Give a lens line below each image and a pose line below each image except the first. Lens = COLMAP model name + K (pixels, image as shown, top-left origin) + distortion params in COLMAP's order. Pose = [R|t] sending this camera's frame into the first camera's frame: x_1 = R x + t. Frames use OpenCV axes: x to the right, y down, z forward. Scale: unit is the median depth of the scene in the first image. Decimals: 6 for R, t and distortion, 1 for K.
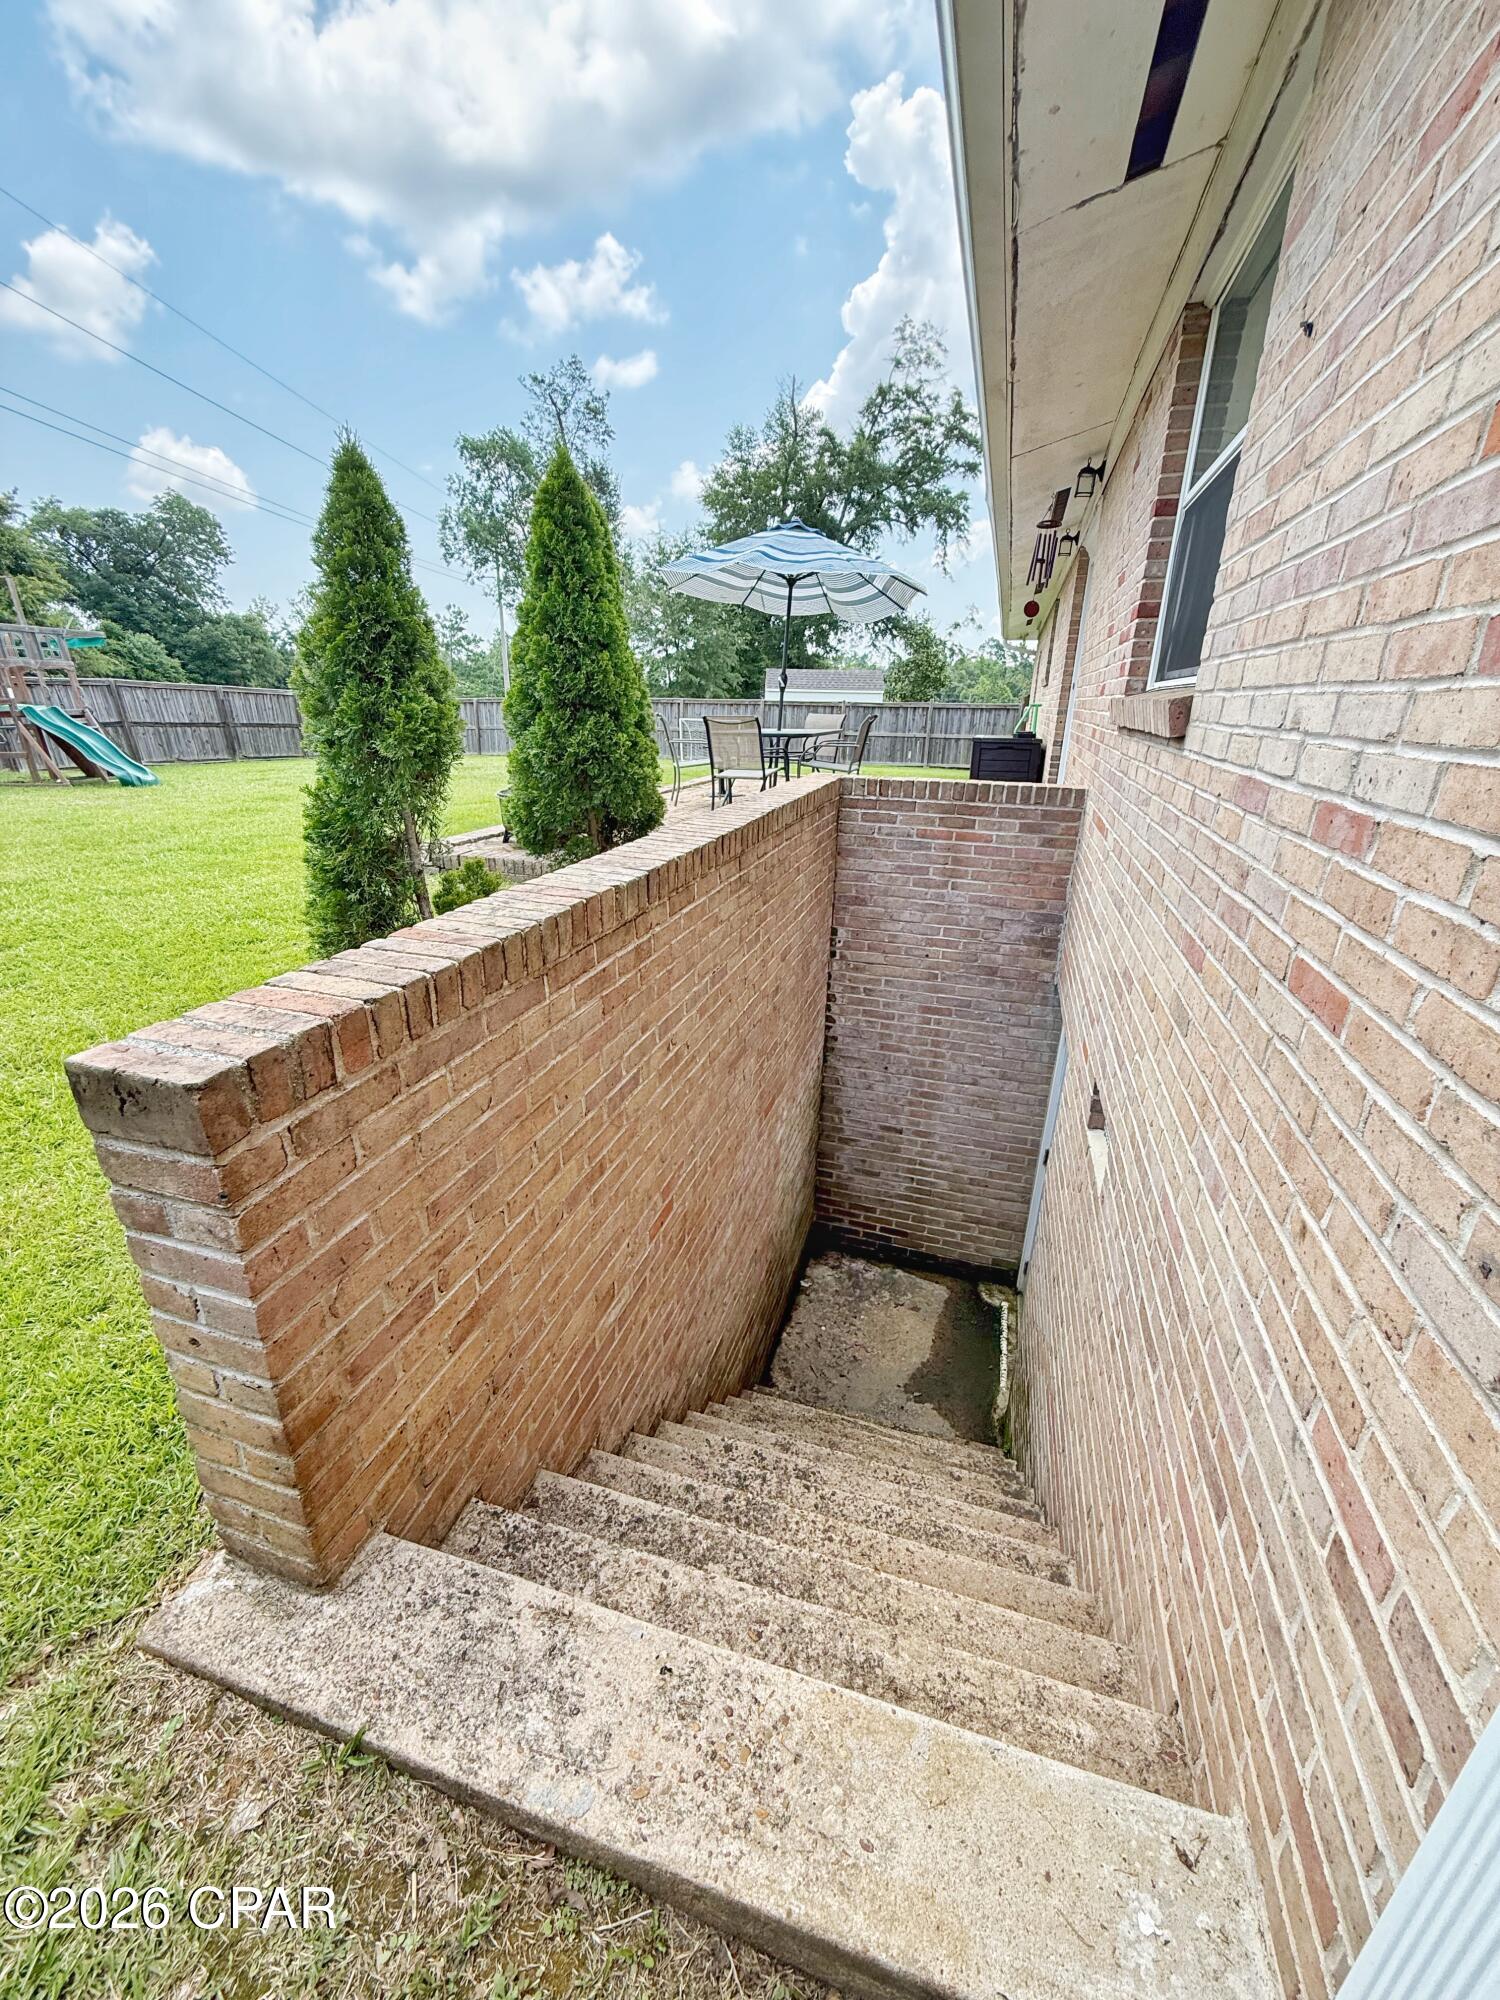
lens RADIAL K [[793.2, 0, 747.5], [0, 793.2, 999.3], [0, 0, 1]] dist [-0.000158, 0.000061]
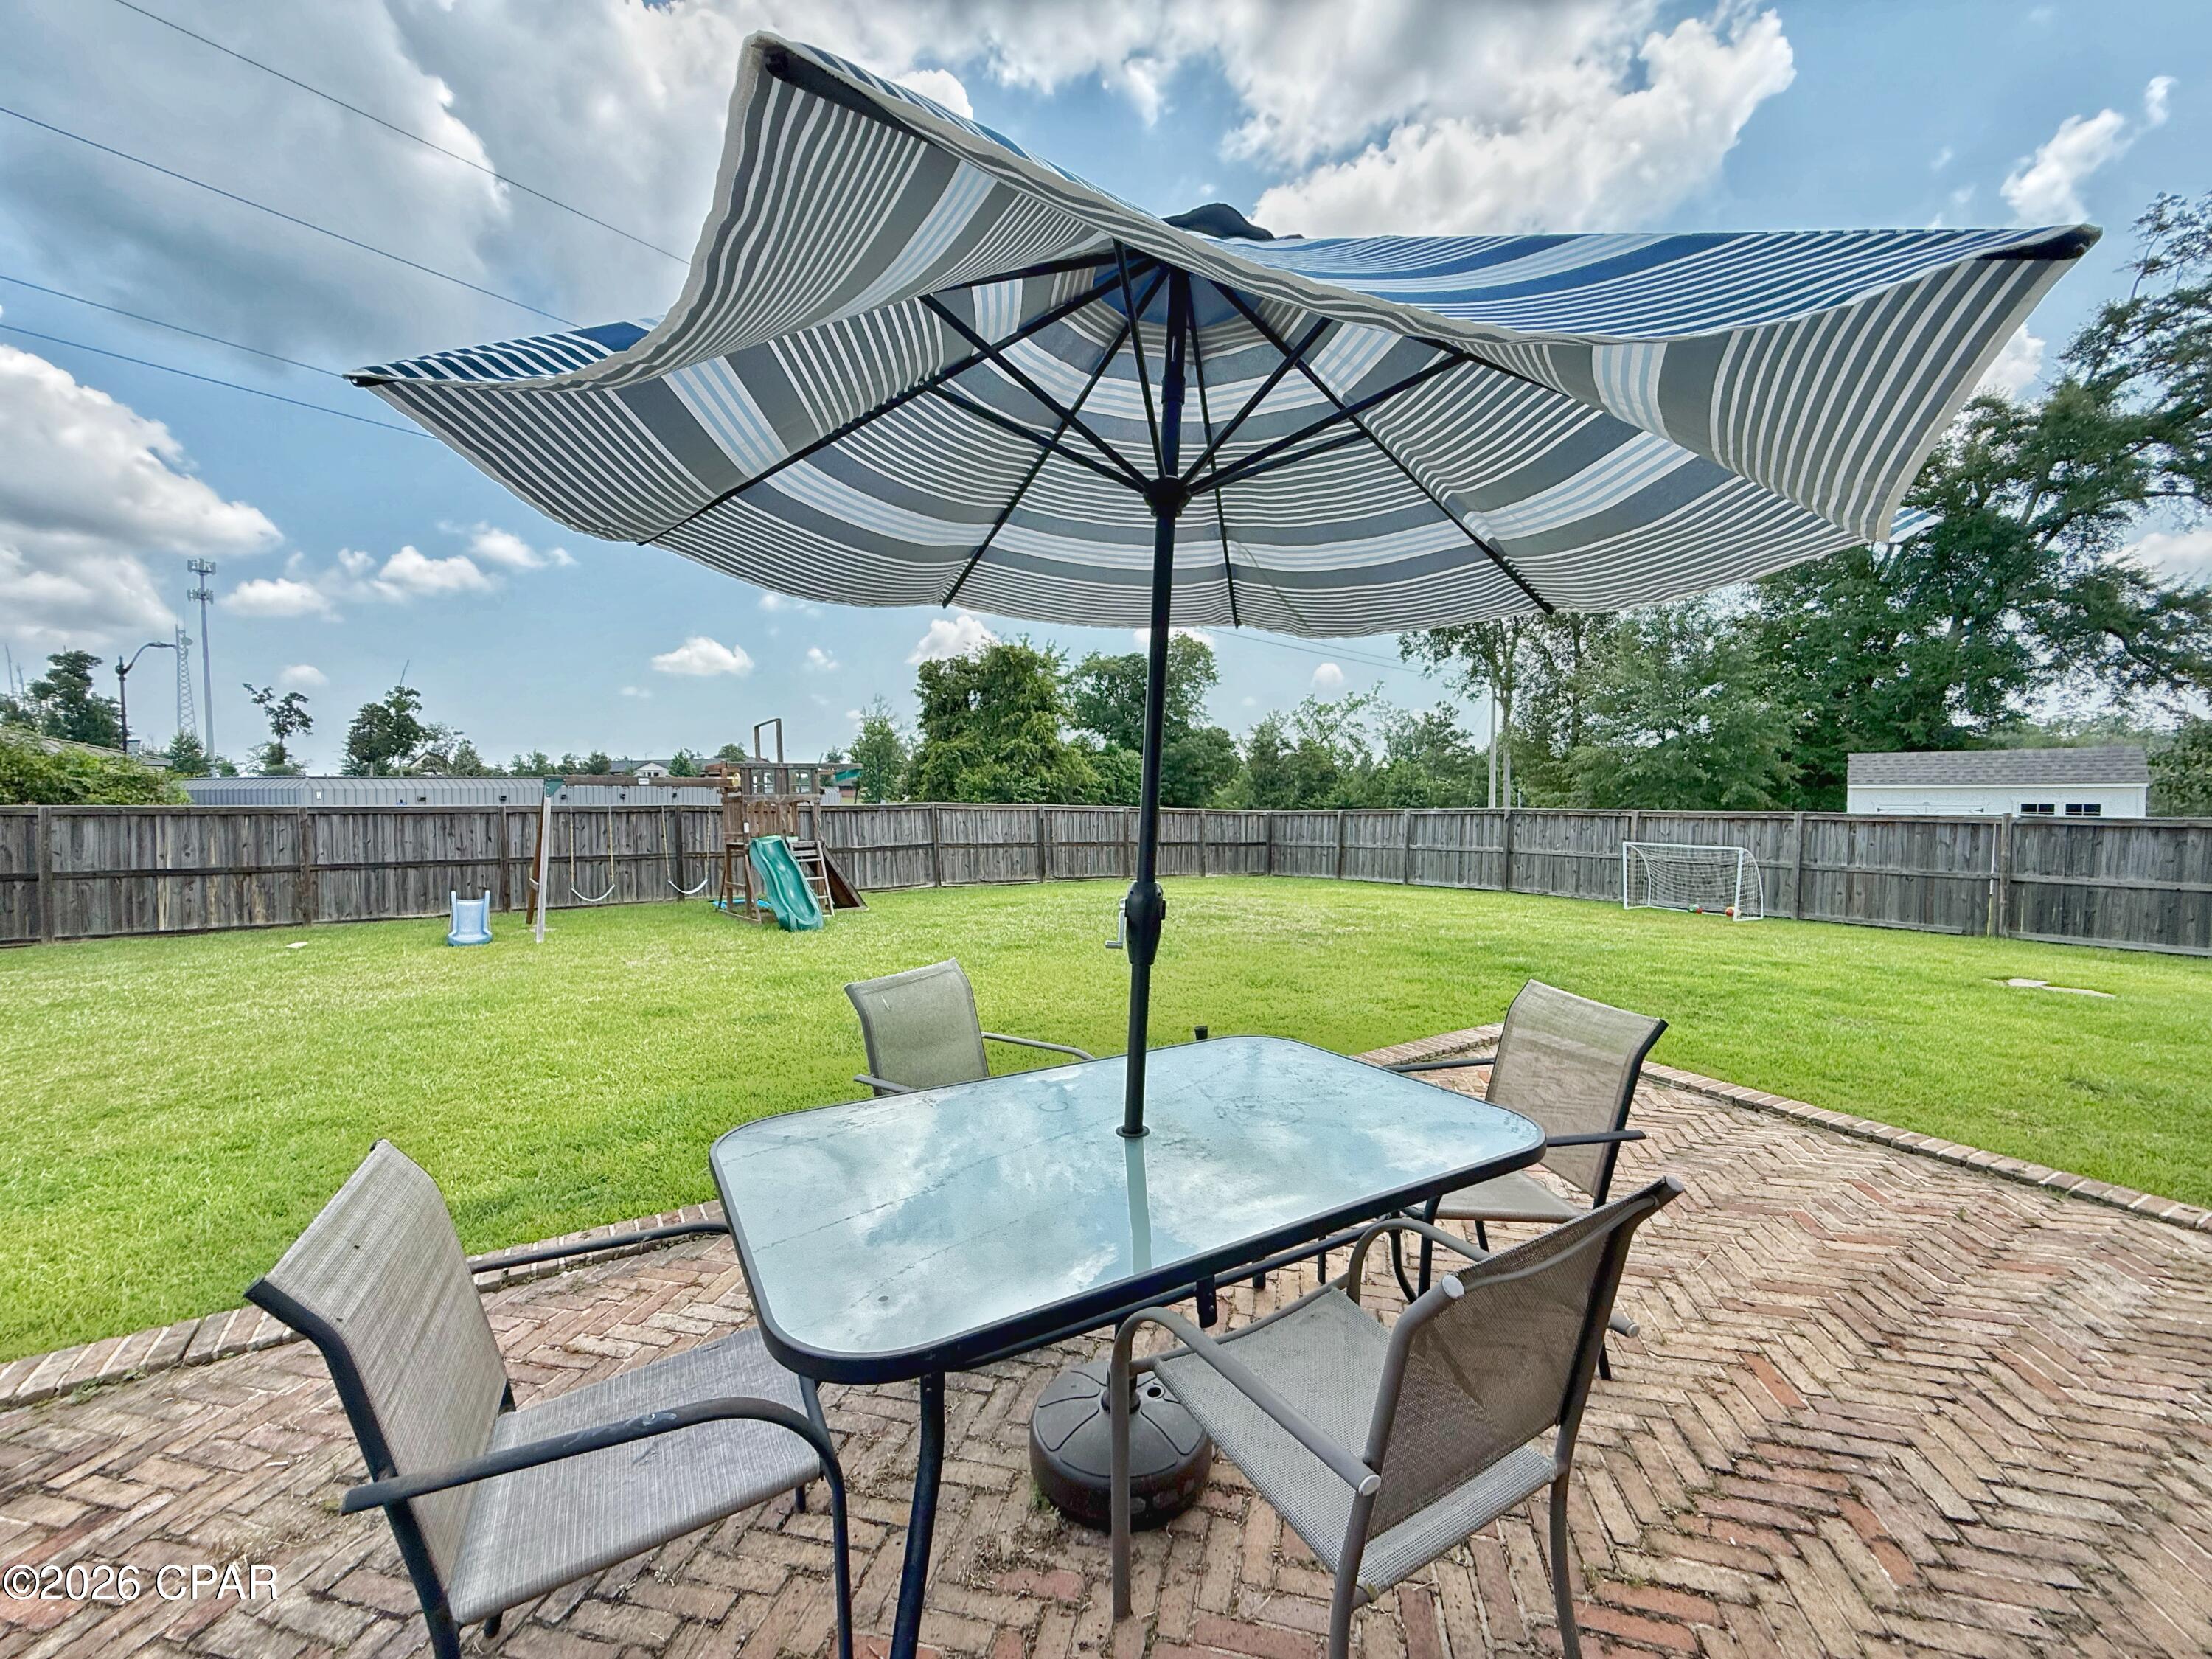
lens RADIAL K [[877.3, 0, 1107.8], [0, 877.3, 823.6], [0, 0, 1]] dist [-0.000158, 0.000061]
pose [[0.747524, 0.004786, -0.664218, 0.042417], [-0.217352, 0.946685, -0.237791, -0.078769], [0.627667, 0.322124, 0.708710, 0.174916]]
